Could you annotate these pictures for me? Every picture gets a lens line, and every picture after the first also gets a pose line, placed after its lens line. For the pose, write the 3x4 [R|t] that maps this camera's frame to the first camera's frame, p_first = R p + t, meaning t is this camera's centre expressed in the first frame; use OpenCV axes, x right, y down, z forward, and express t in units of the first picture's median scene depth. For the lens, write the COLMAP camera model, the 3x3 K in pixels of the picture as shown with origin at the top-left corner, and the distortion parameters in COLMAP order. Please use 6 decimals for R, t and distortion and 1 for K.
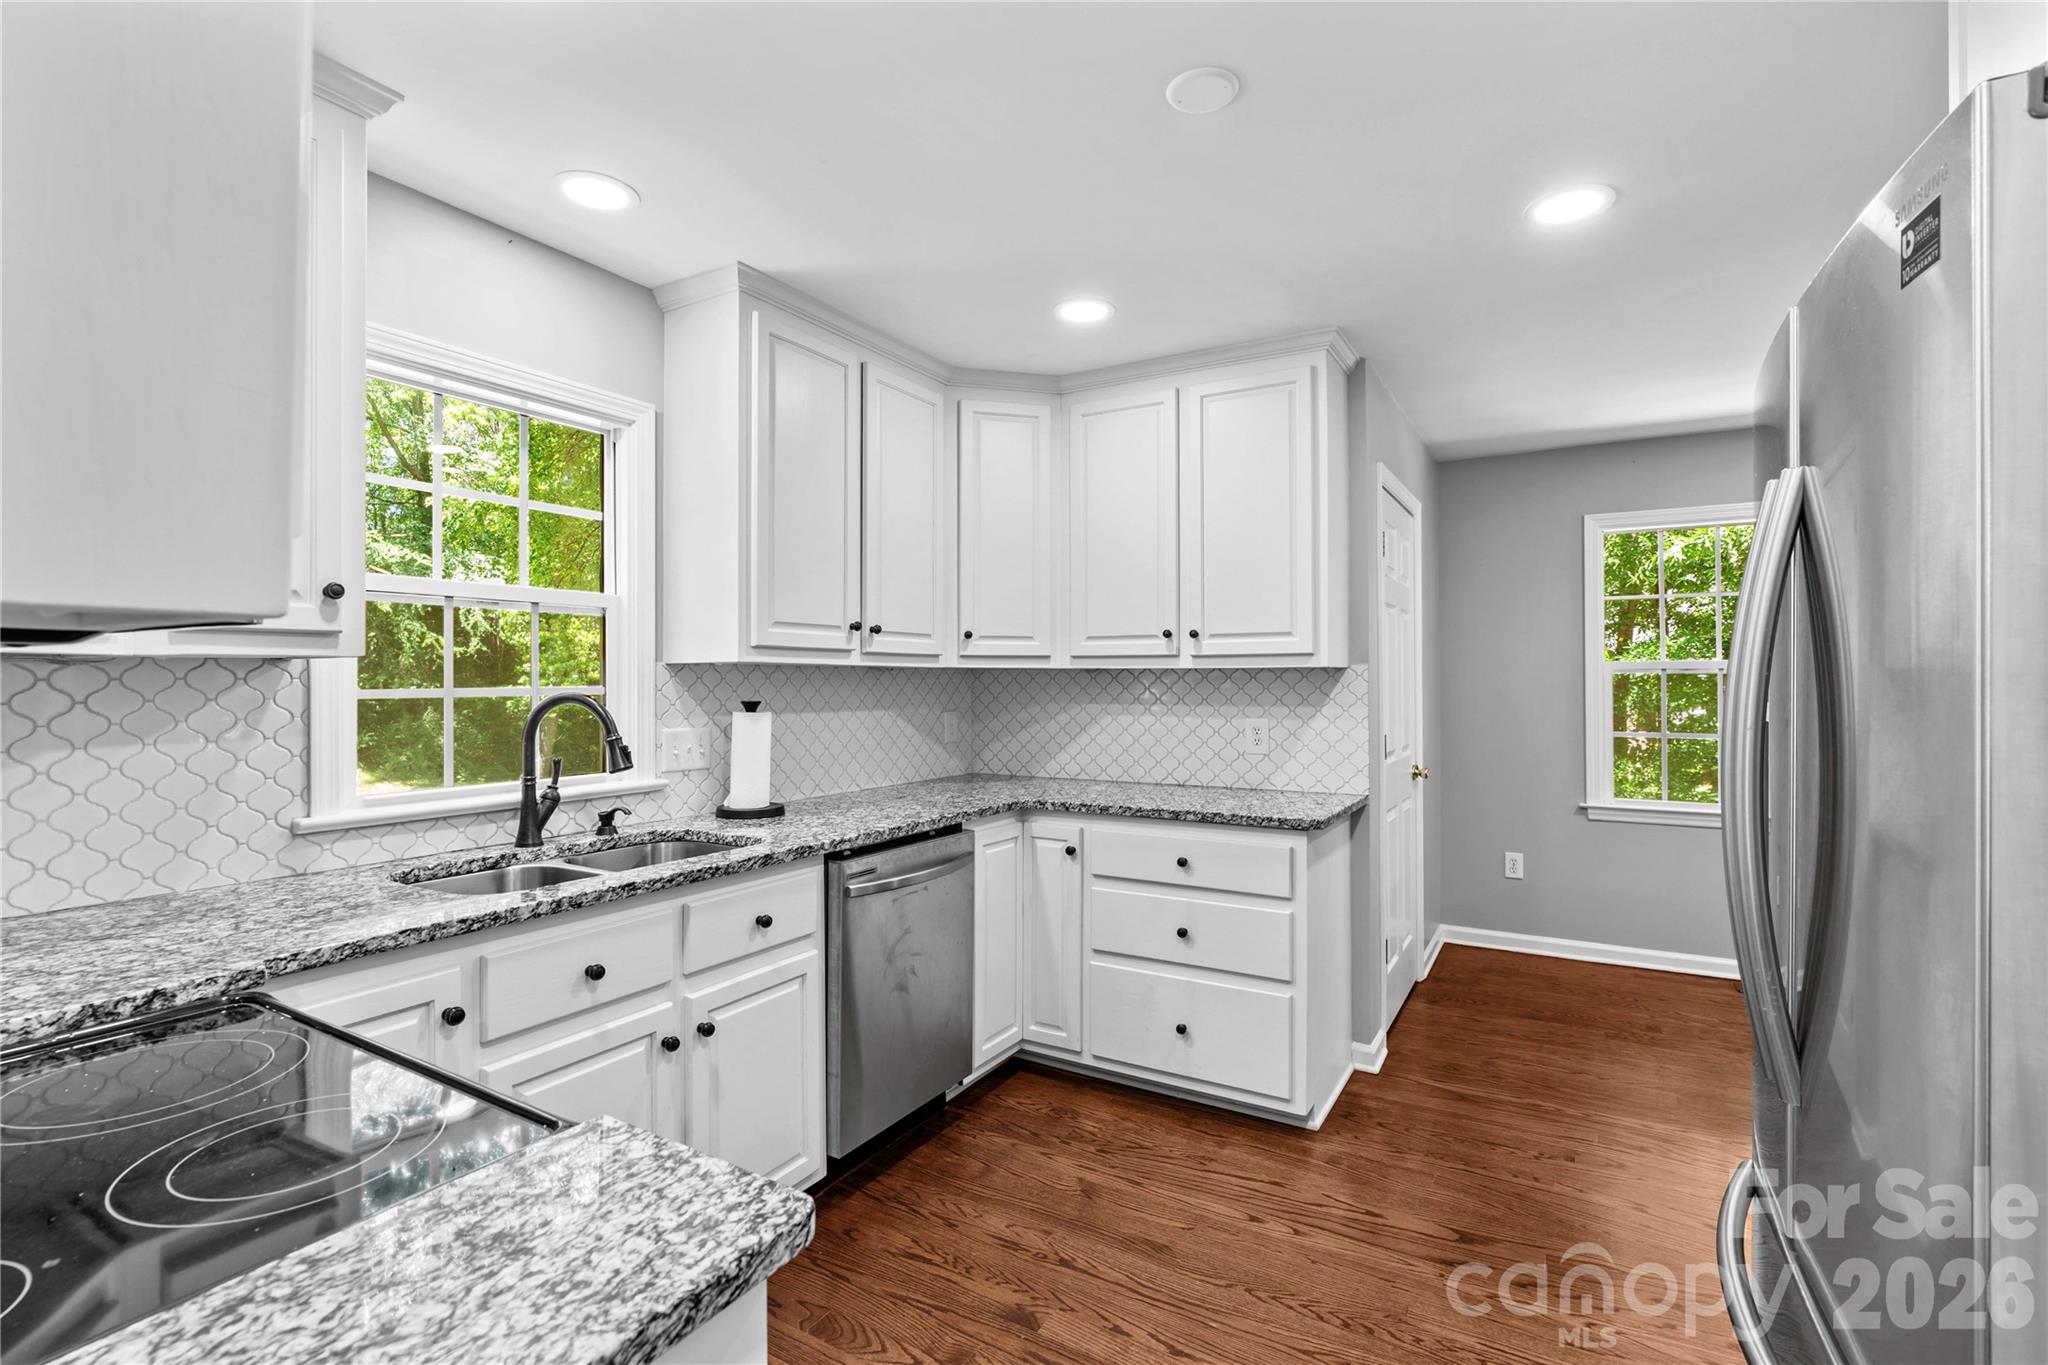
lens RADIAL K [[934.3, 0, 1025.4], [0, 934.3, 678.2], [0, 0, 1]] dist [-0.002992, 0.000978]
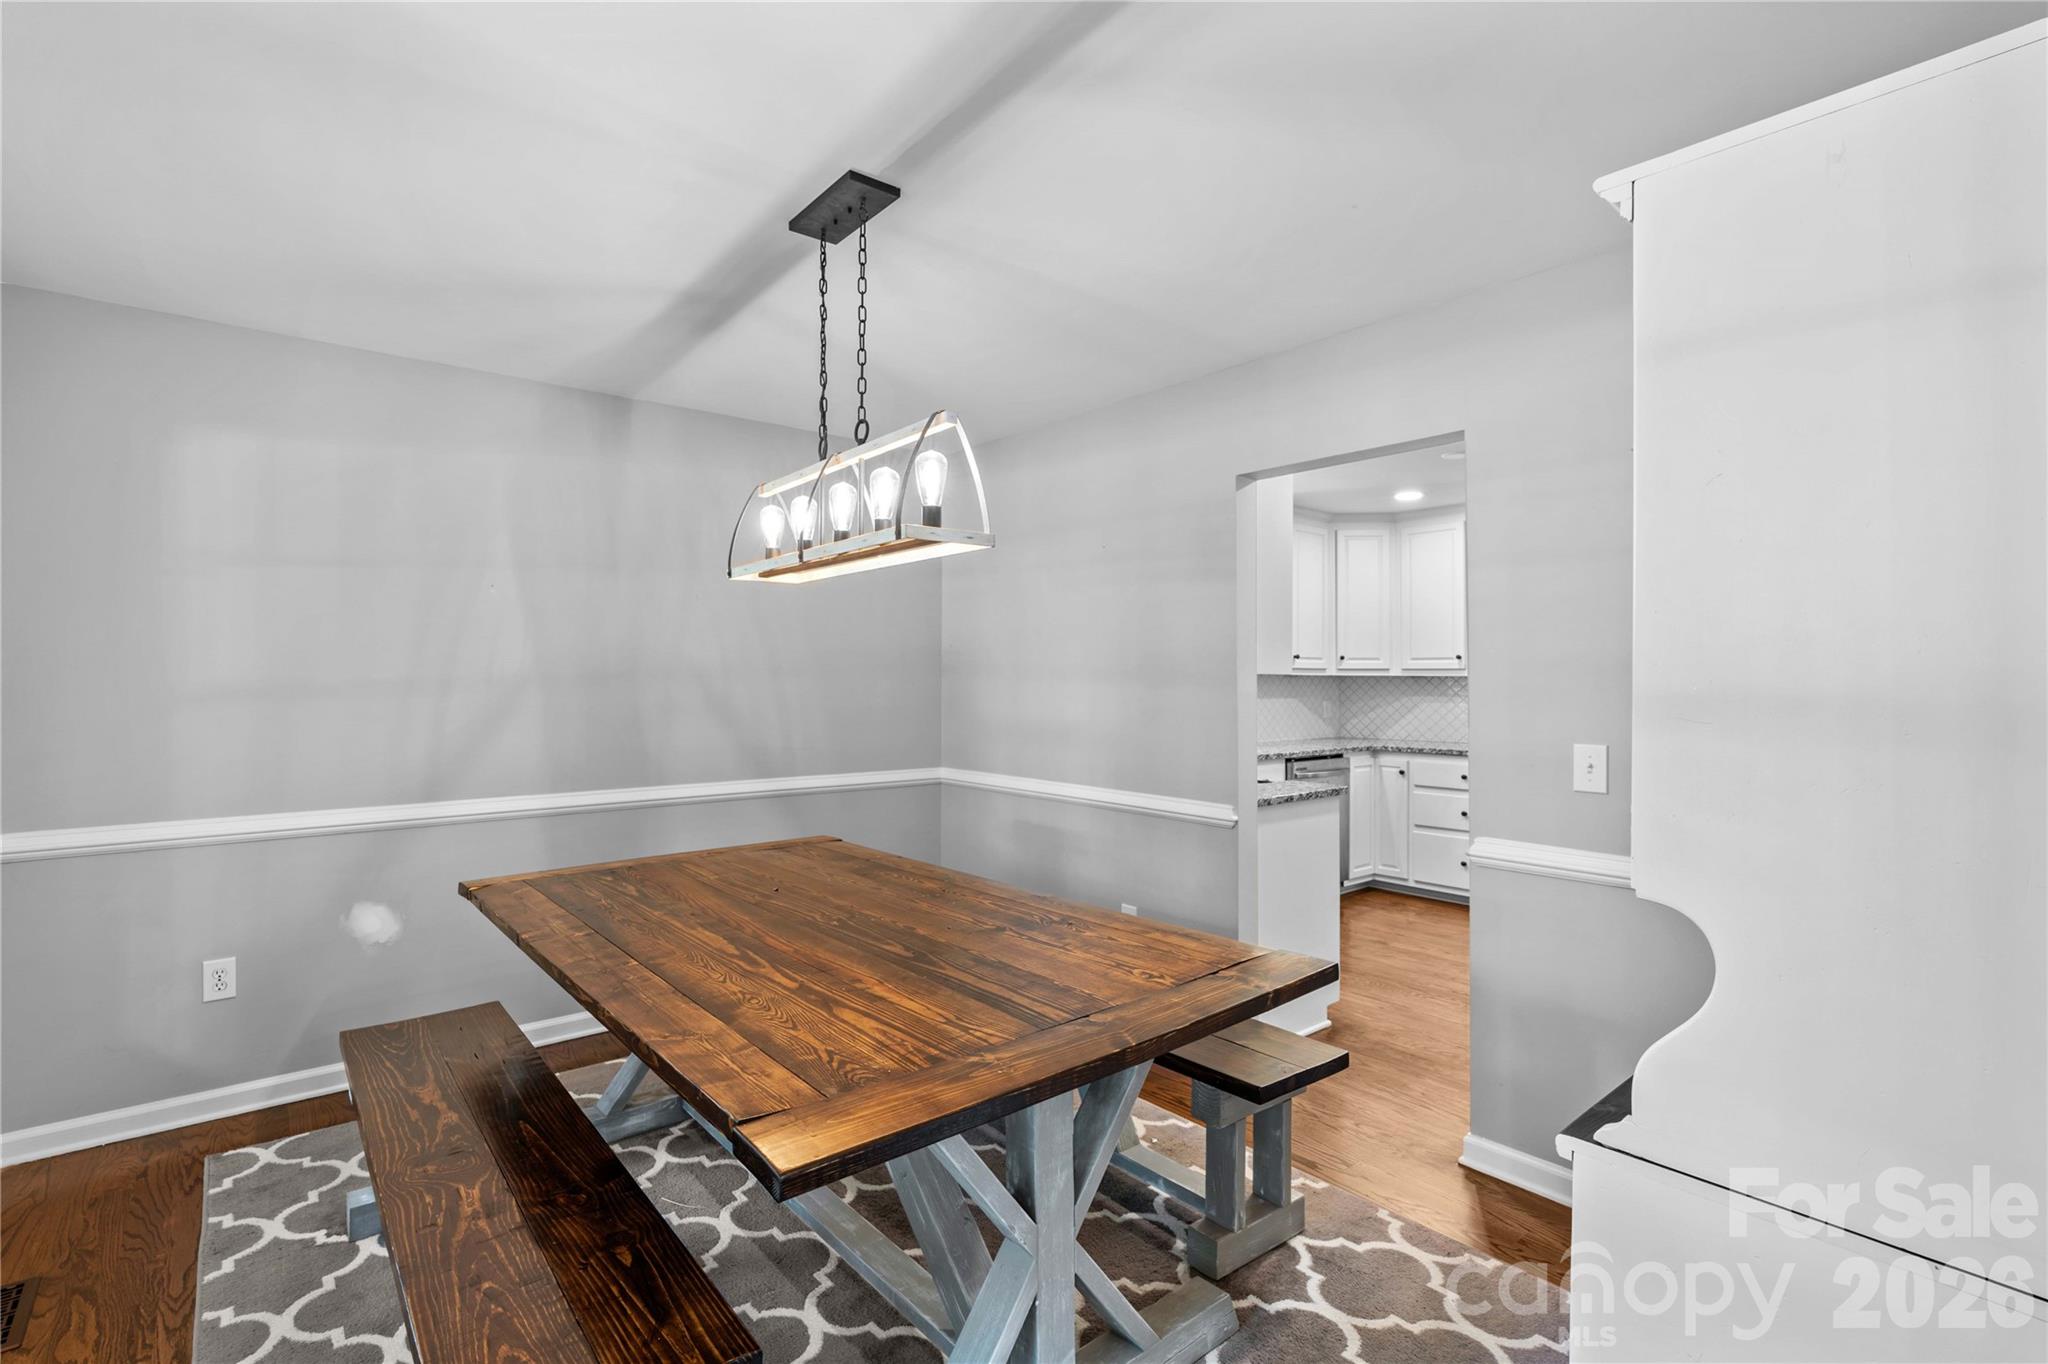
lens RADIAL K [[951.2, 0, 1020.6], [0, 951.2, 663.9], [0, 0, 1]] dist [-0.001474, -0.000401]
pose [[0.945139, -0.001737, -0.326663, -0.049745], [-0.003271, 0.999885, -0.014779, -0.004235], [0.326651, 0.015037, 0.945025, -1.036829]]
